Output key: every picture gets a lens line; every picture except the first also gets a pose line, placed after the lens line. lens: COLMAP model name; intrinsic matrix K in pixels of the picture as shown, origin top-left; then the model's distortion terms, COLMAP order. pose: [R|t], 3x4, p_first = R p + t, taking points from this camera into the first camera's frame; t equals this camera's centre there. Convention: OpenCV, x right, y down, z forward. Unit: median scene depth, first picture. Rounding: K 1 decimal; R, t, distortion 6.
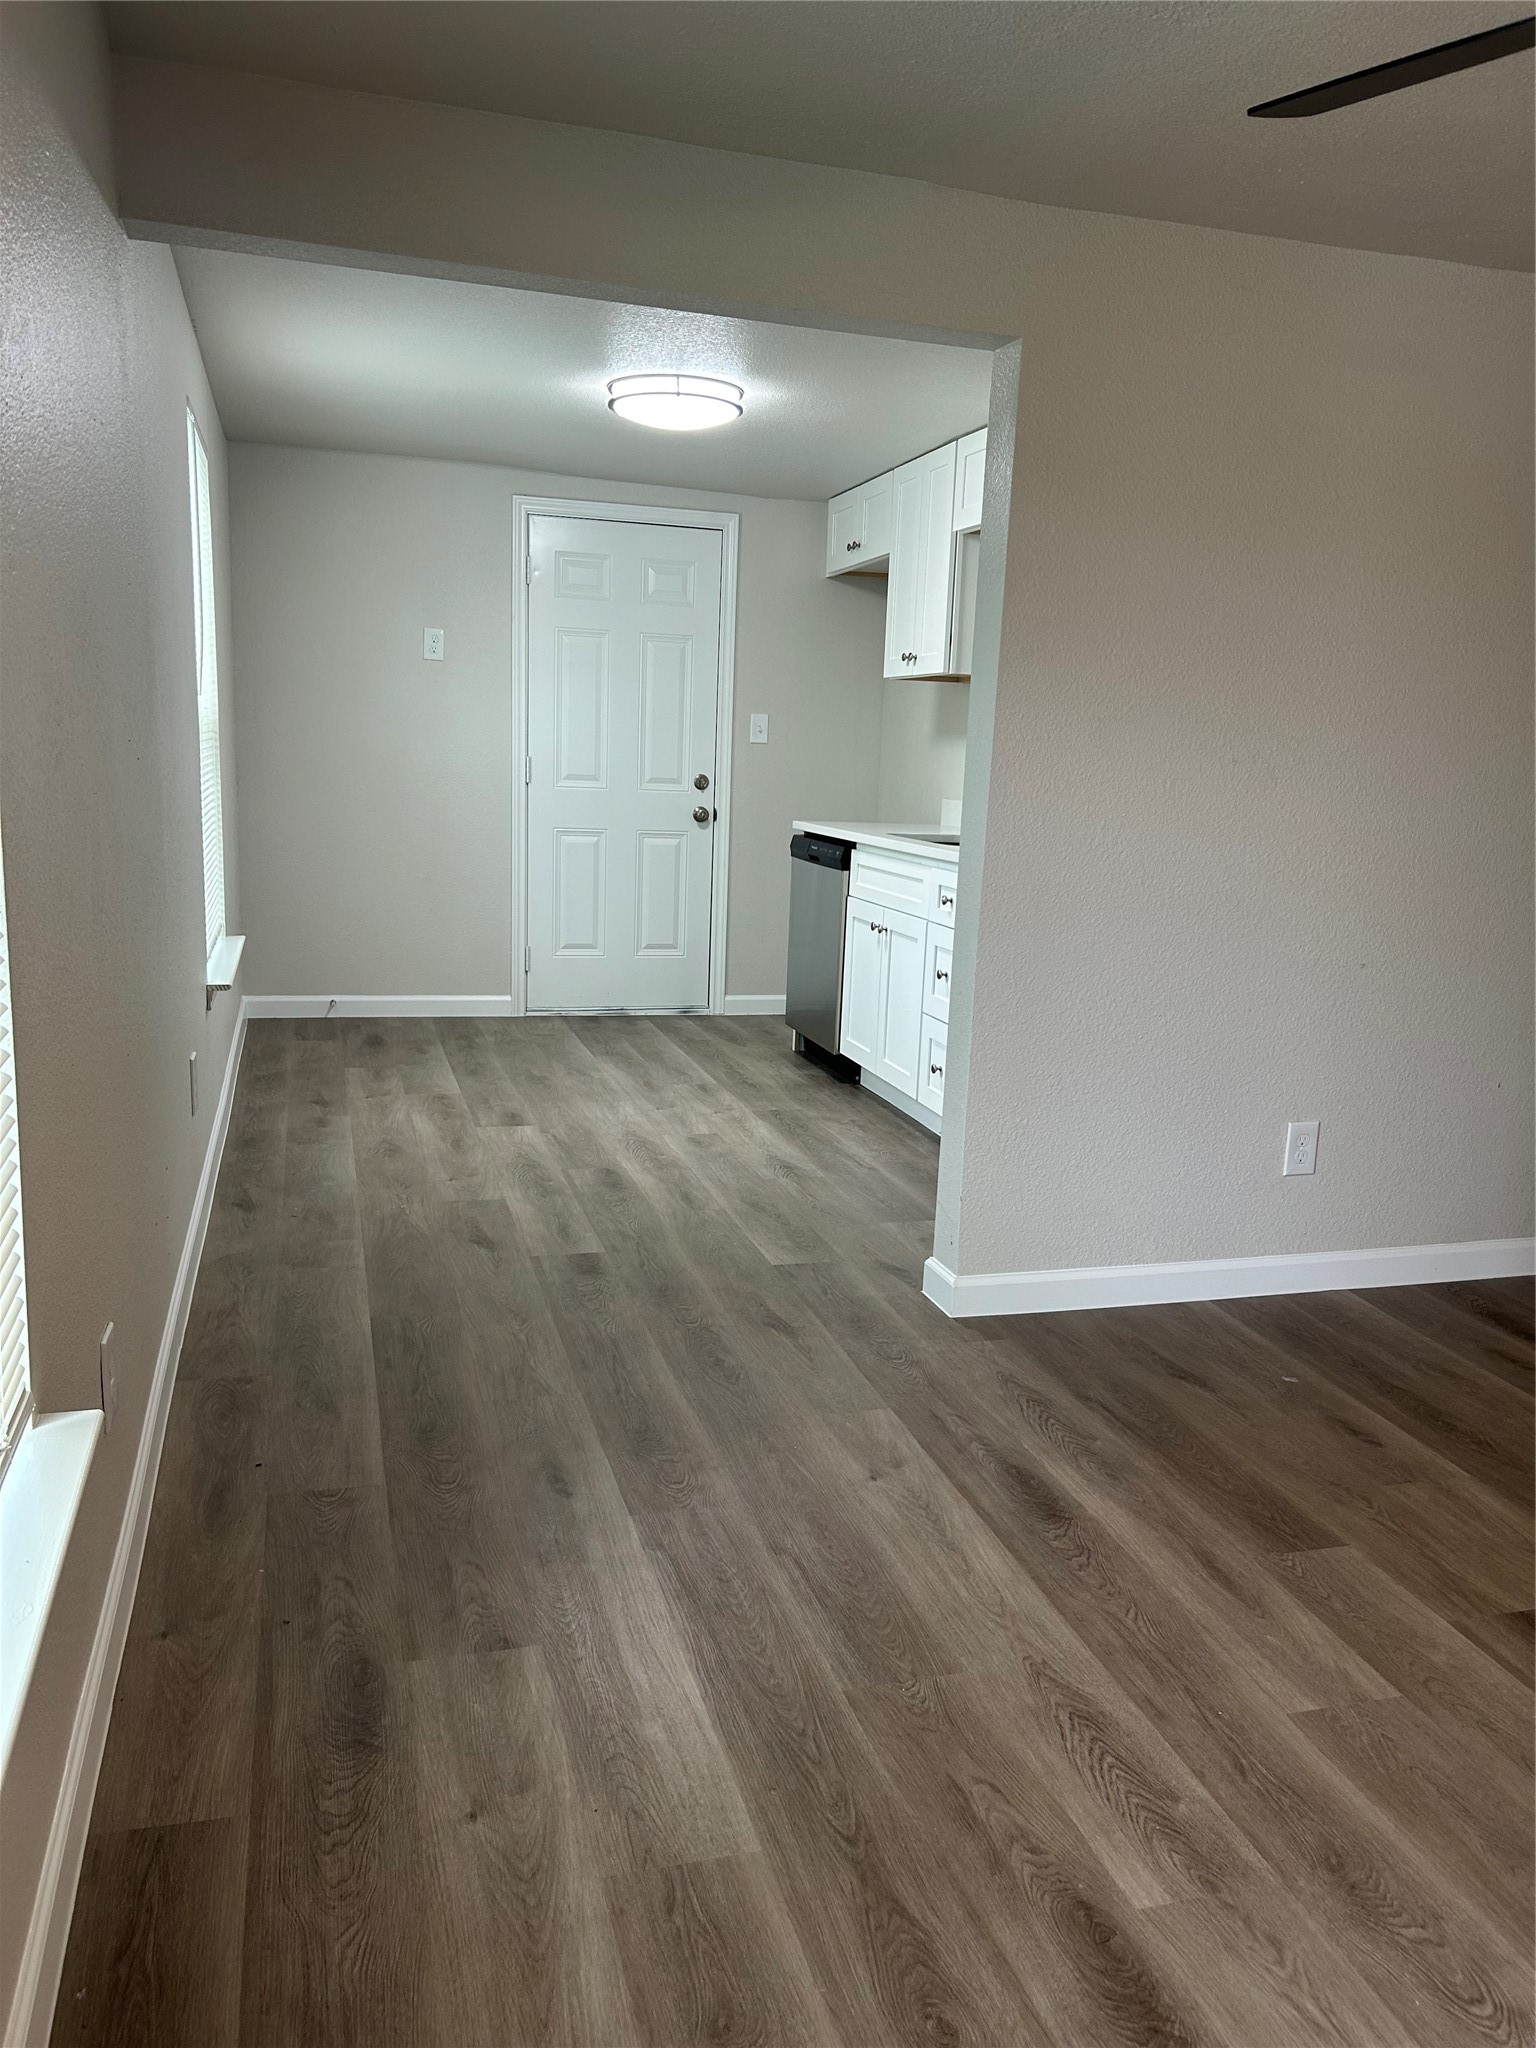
lens RADIAL K [[1536.6, 0, 773.7], [0, 1536.6, 1024.9], [0, 0, 1]] dist [-0.003387, -0.005449]
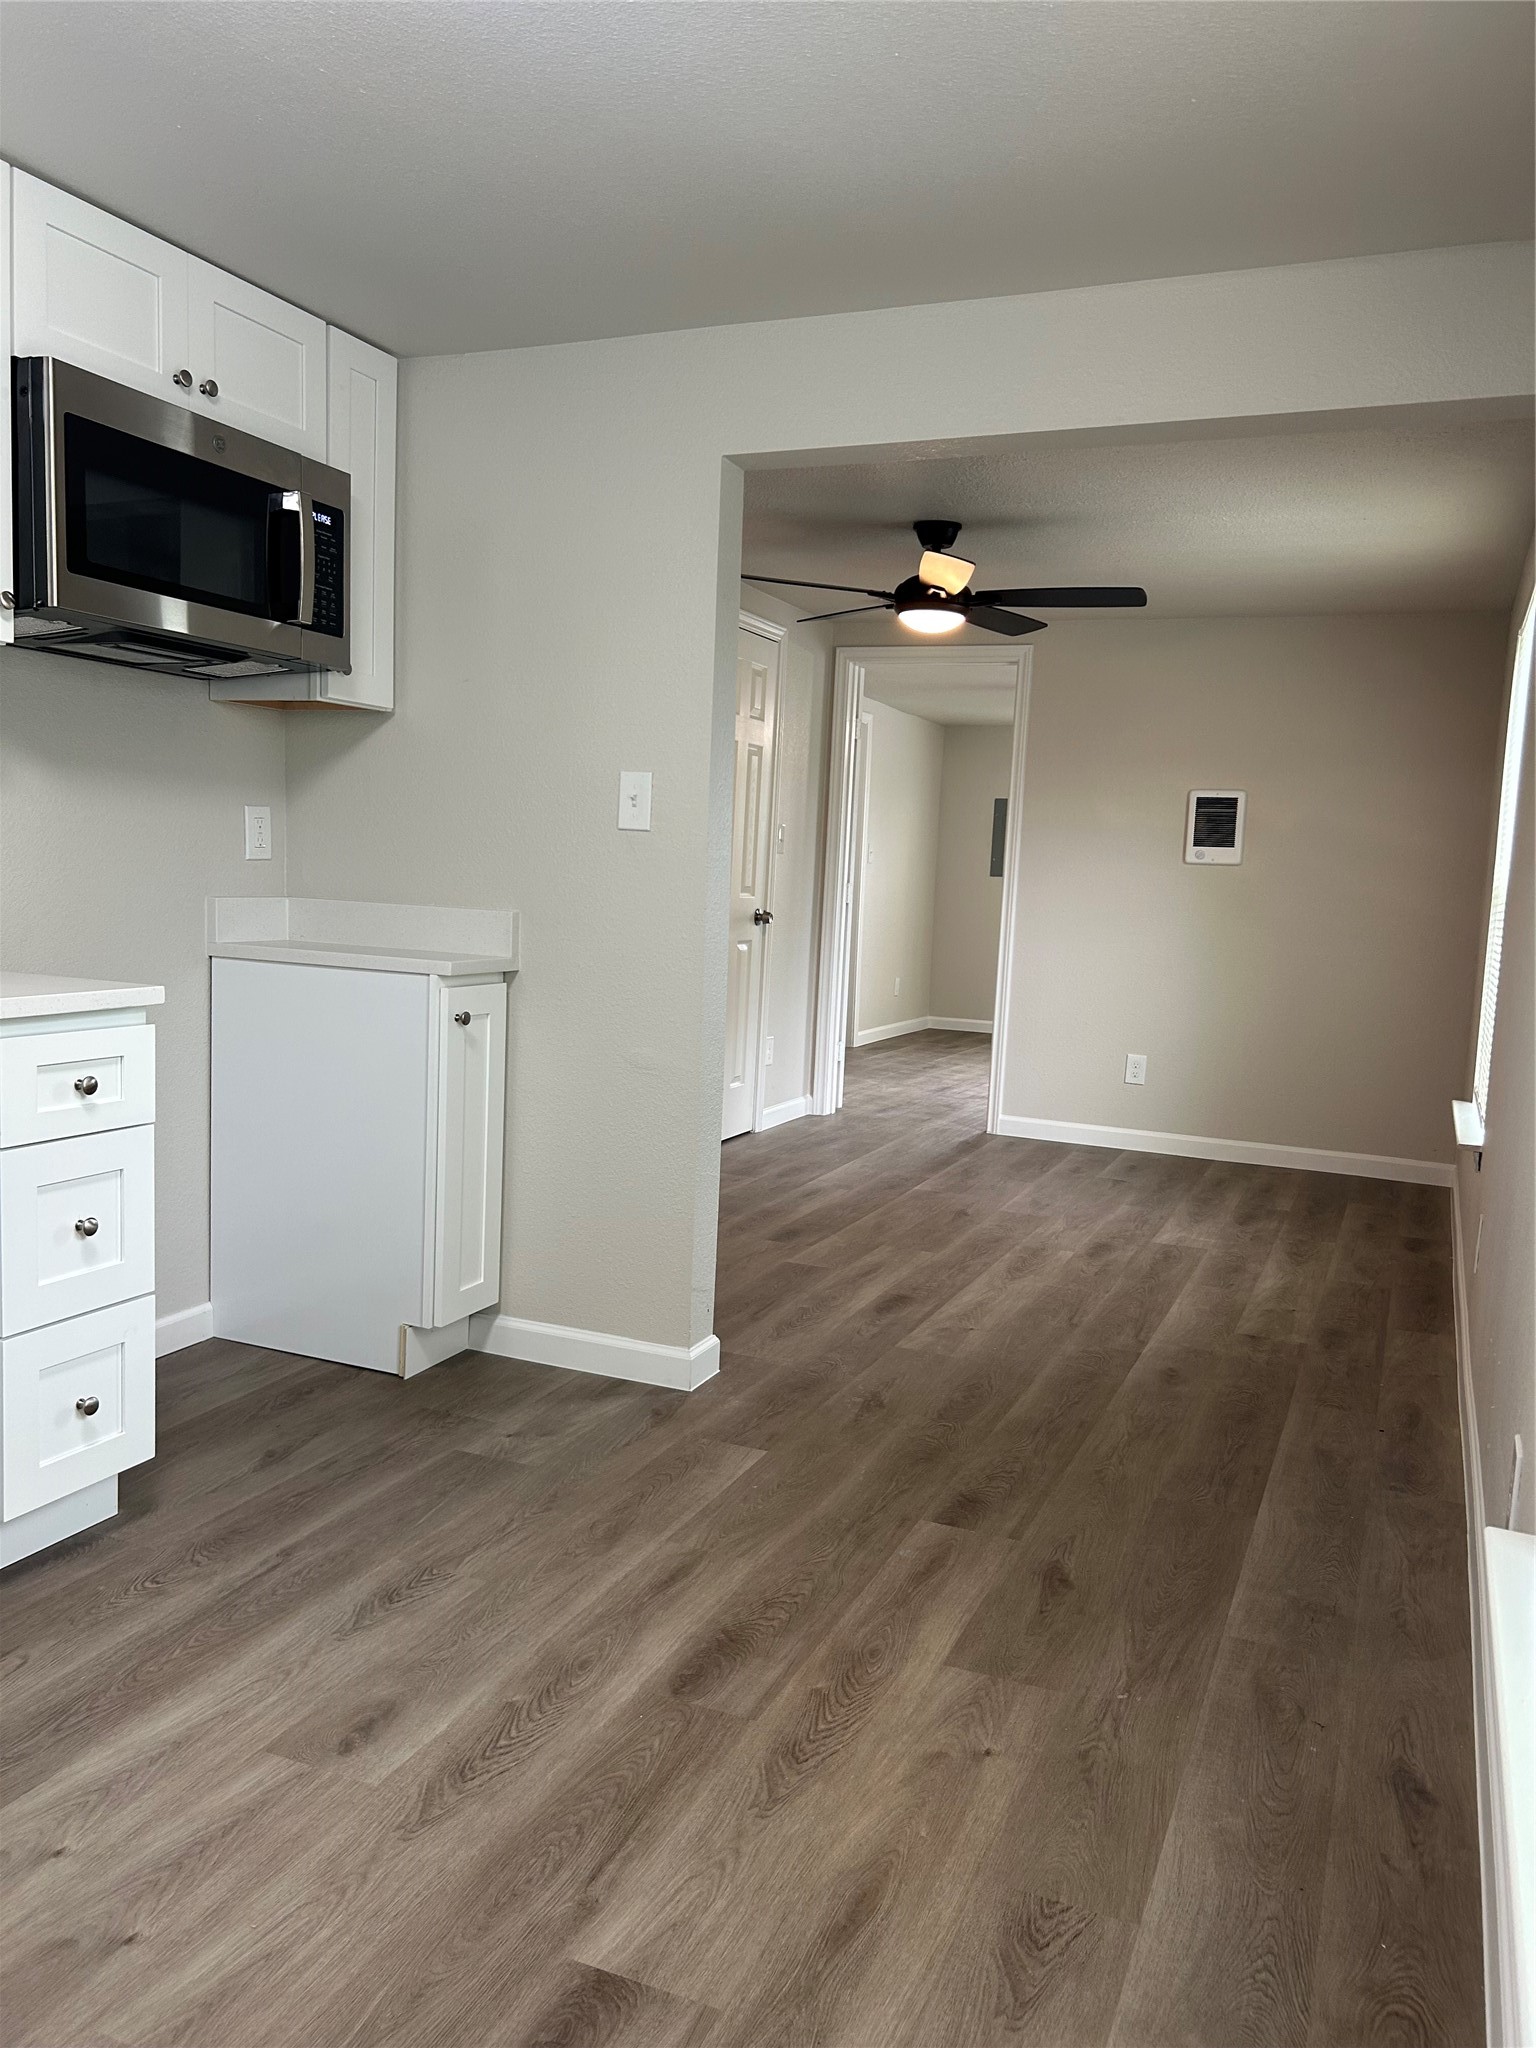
lens RADIAL K [[1536.6, 0, 770.4], [0, 1536.6, 1024.0], [0, 0, 1]] dist [-0.003387, -0.005449]
pose [[-0.763813, -0.147553, 0.628345, -0.497048], [0.040167, 0.960765, 0.274441, -0.301521], [-0.644187, 0.234860, -0.727918, 1.551511]]
